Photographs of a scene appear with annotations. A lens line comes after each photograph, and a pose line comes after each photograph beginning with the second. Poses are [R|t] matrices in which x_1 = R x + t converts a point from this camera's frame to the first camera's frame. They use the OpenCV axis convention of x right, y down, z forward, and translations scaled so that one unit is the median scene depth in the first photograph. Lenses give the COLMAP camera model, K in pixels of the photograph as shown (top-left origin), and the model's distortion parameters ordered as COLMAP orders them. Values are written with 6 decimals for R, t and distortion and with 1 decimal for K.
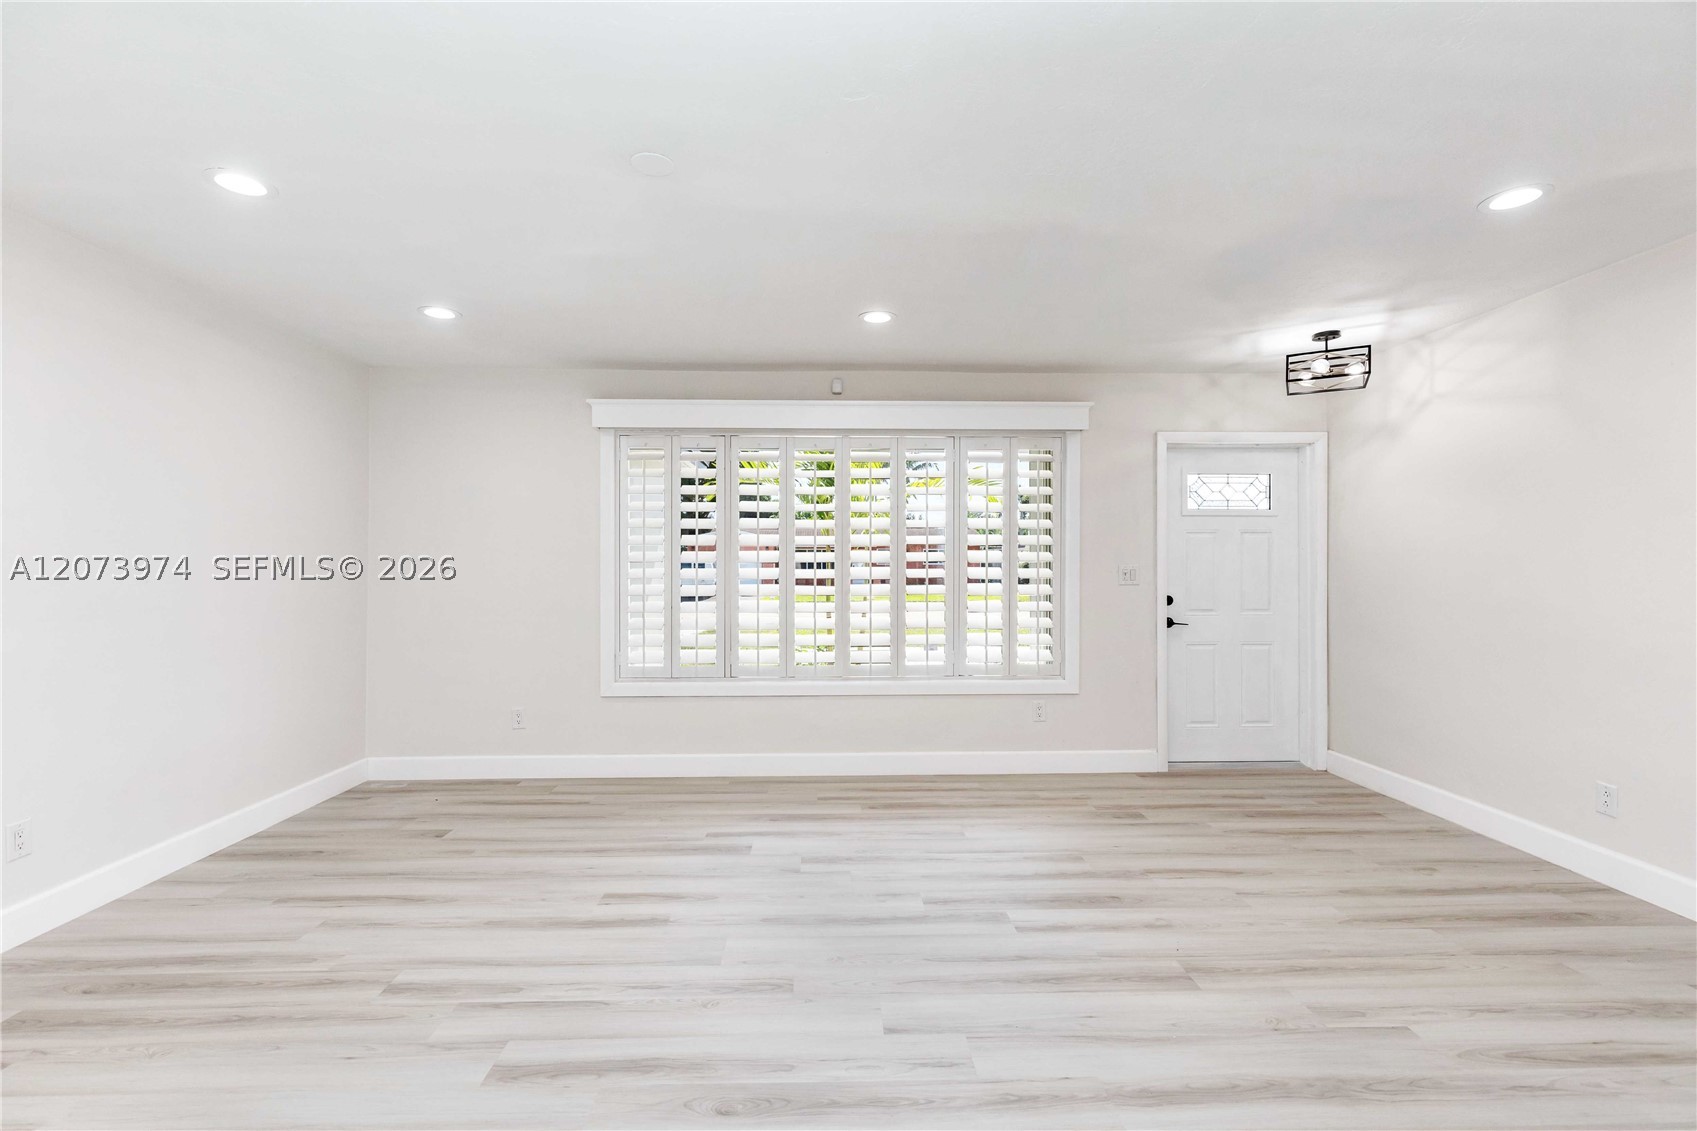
lens RADIAL K [[771.4, 0, 843.3], [0, 771.4, 567.4], [0, 0, 1]] dist [0.012539, -0.001432]
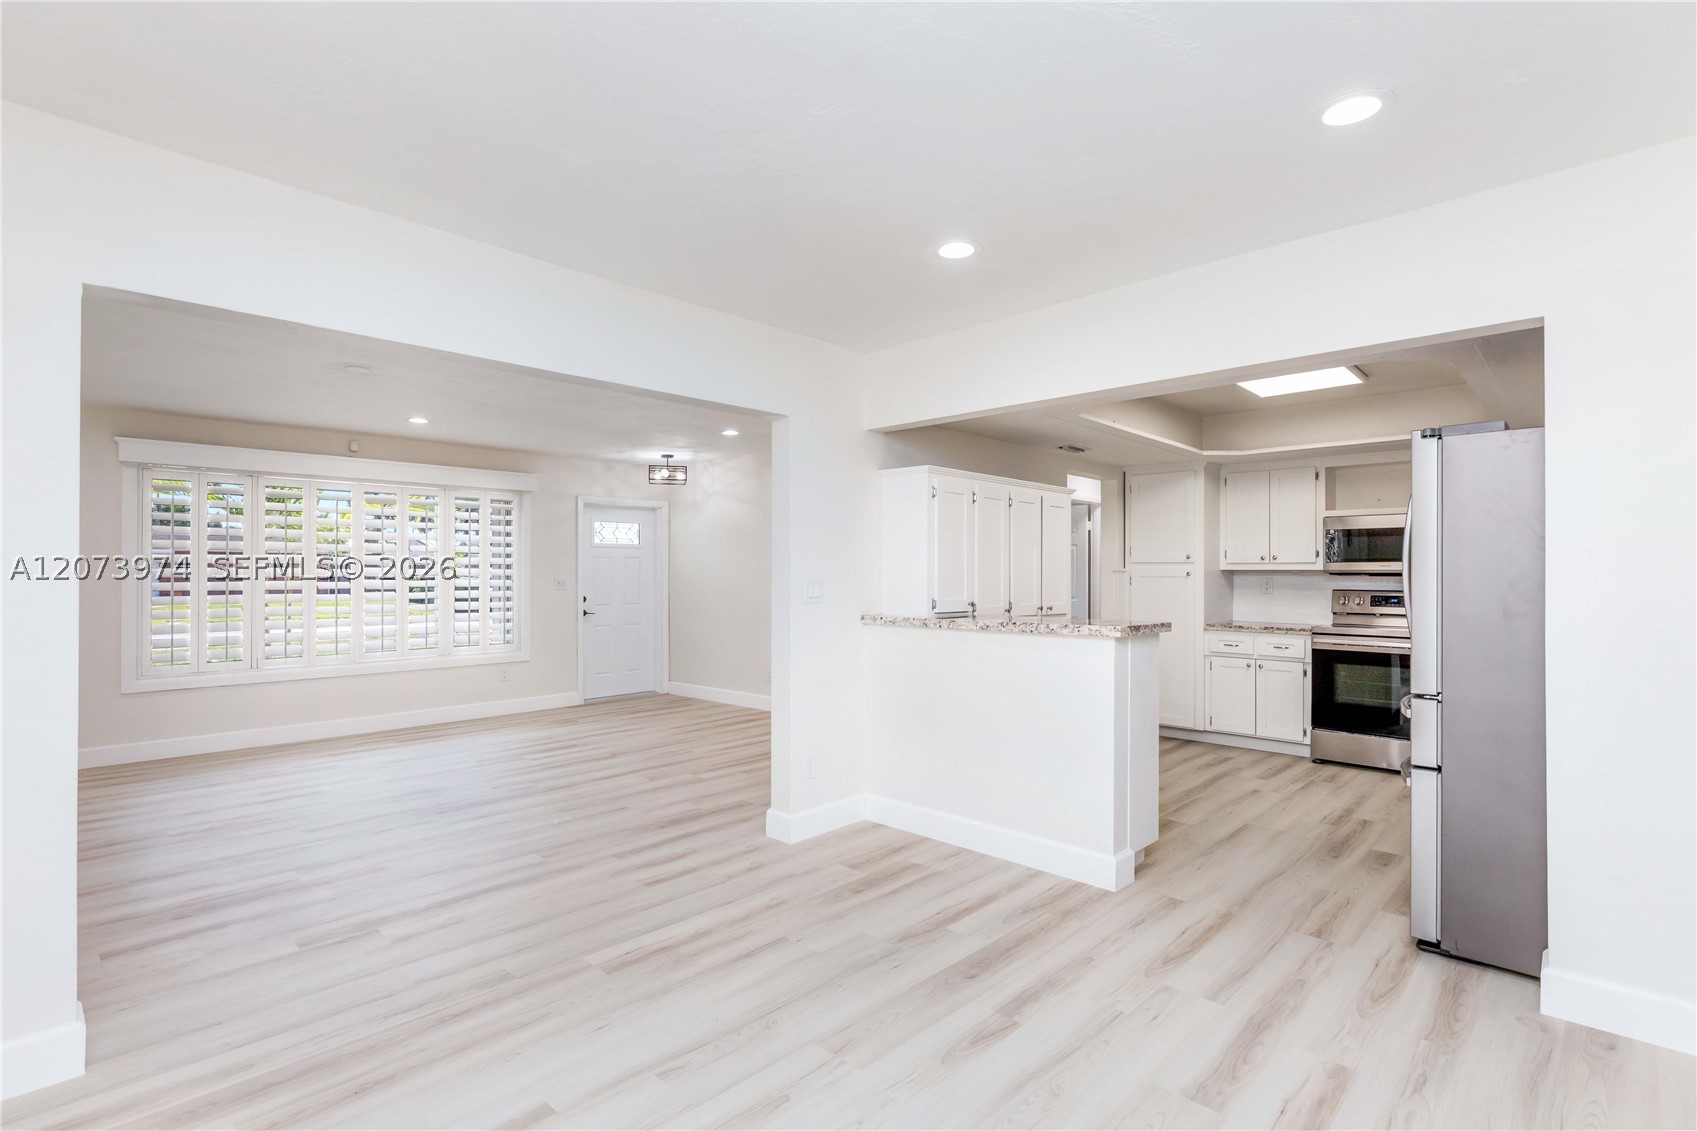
lens RADIAL K [[830.1, 0, 835.3], [0, 830.1, 554.4], [0, 0, 1]] dist [0.019944, -0.000545]
pose [[0.731319, 0.014794, 0.681875, -0.469178], [0.006923, 0.999552, -0.029111, 0.003739], [-0.682001, 0.026010, 0.730889, -0.775328]]
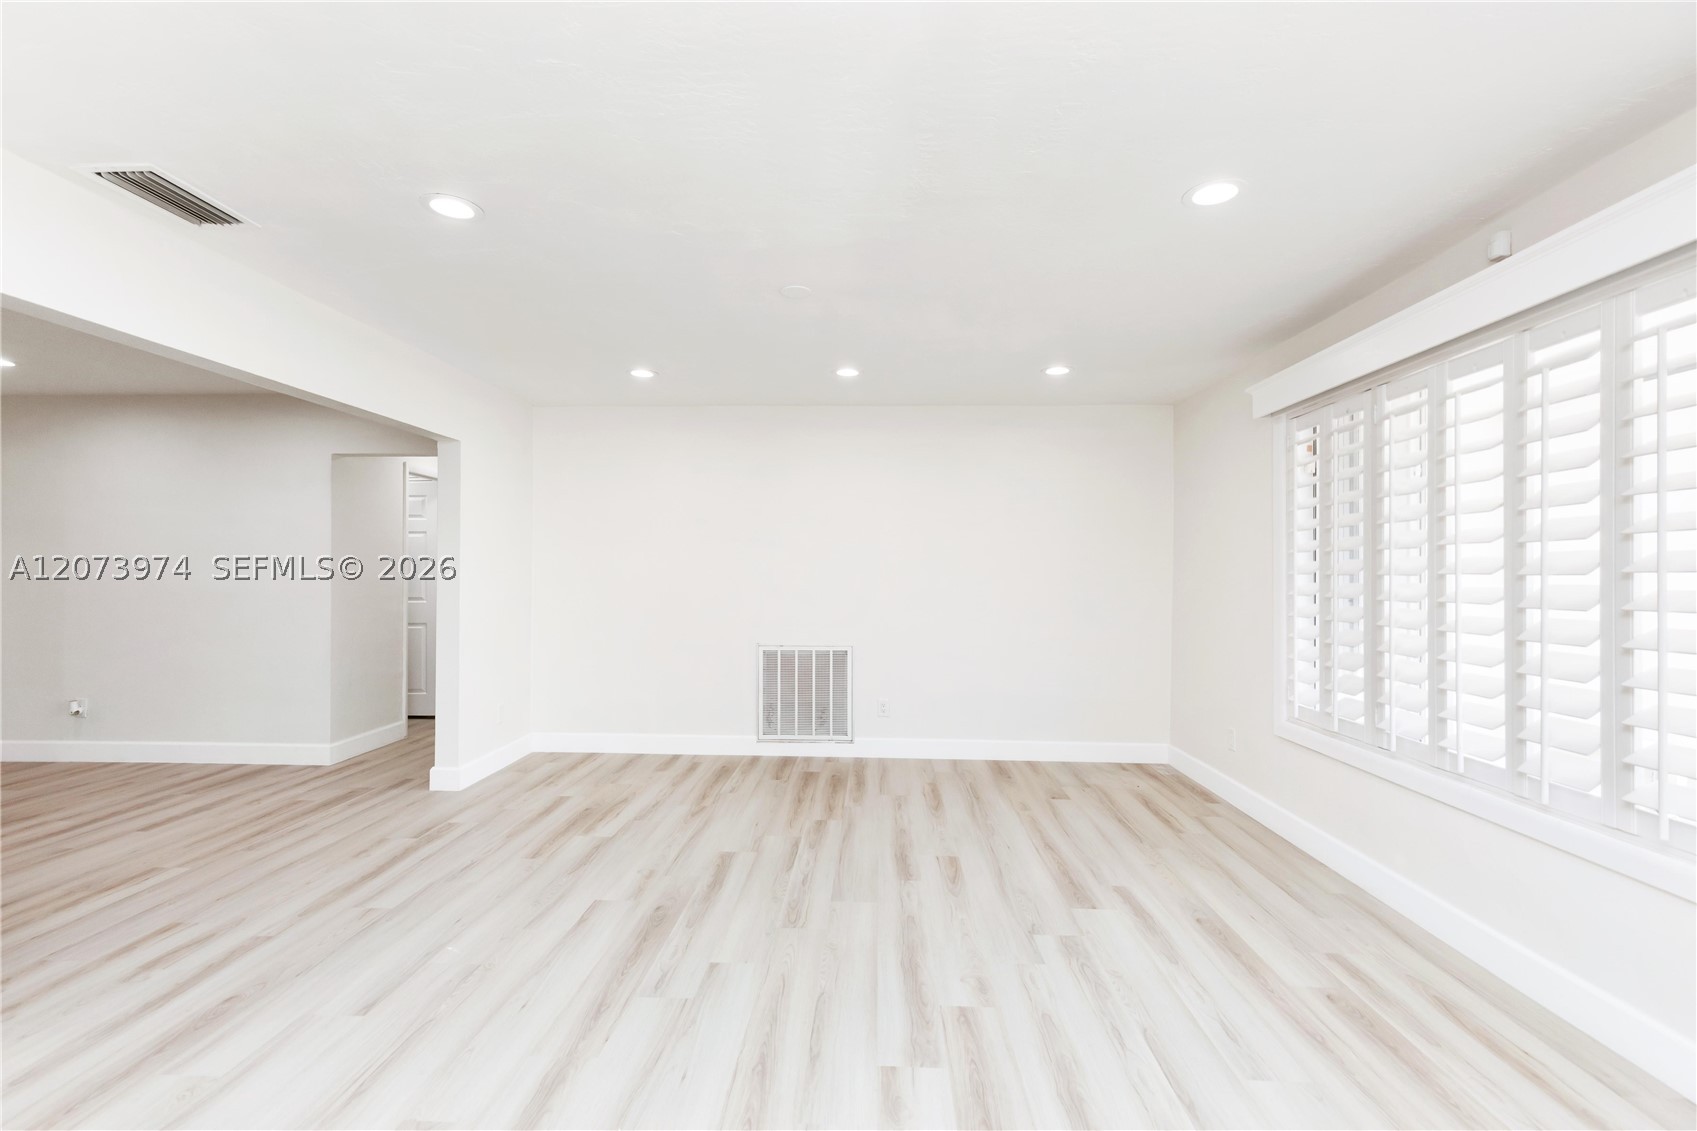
lens RADIAL K [[771.4, 0, 819.3], [0, 771.4, 570.4], [0, 0, 1]] dist [0.012539, -0.001432]
pose [[-0.098938, -0.008420, -0.995058, 0.664177], [-0.007961, 0.999939, -0.007669, 0.001577], [0.995062, 0.007163, -0.098999, 0.689287]]
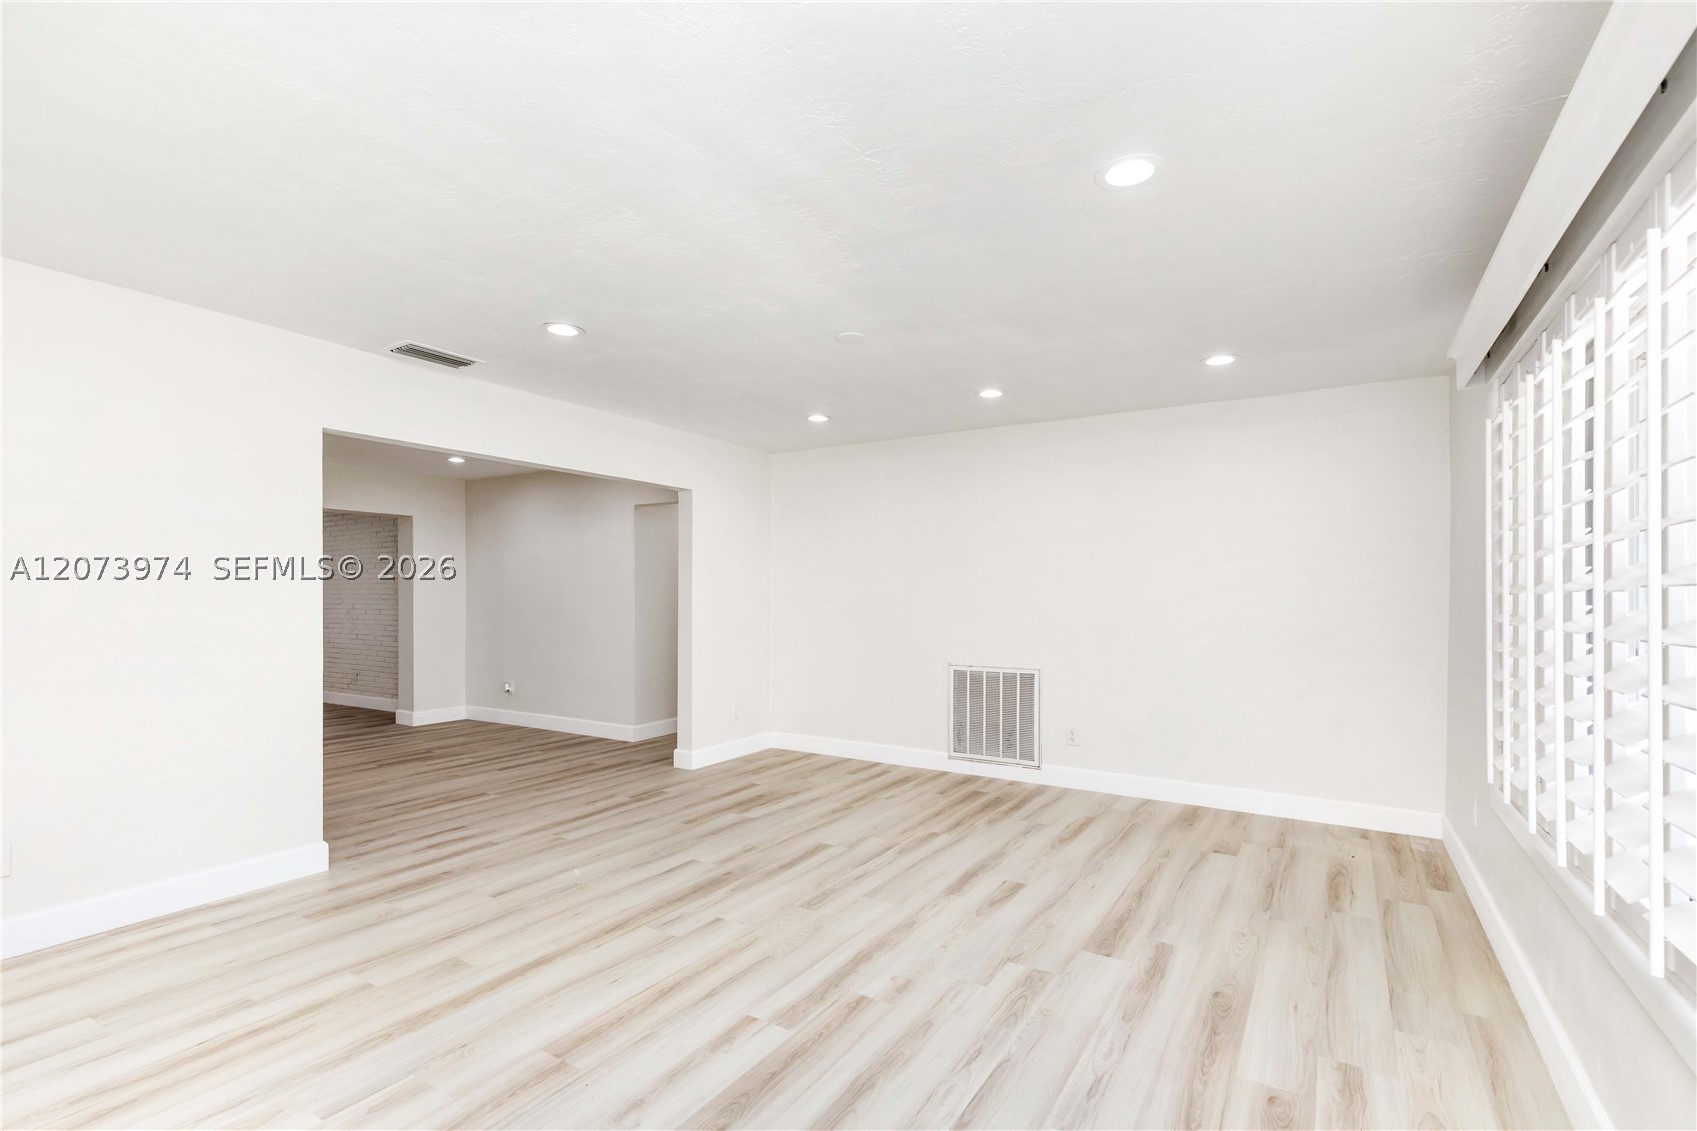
lens RADIAL K [[771.4, 0, 811.8], [0, 771.4, 601.9], [0, 0, 1]] dist [0.012539, -0.001432]
pose [[-0.578432, 0.004214, -0.815720, 0.609539], [-0.005273, 0.999946, 0.008905, -0.002081], [0.815714, 0.009452, -0.578379, 1.063039]]
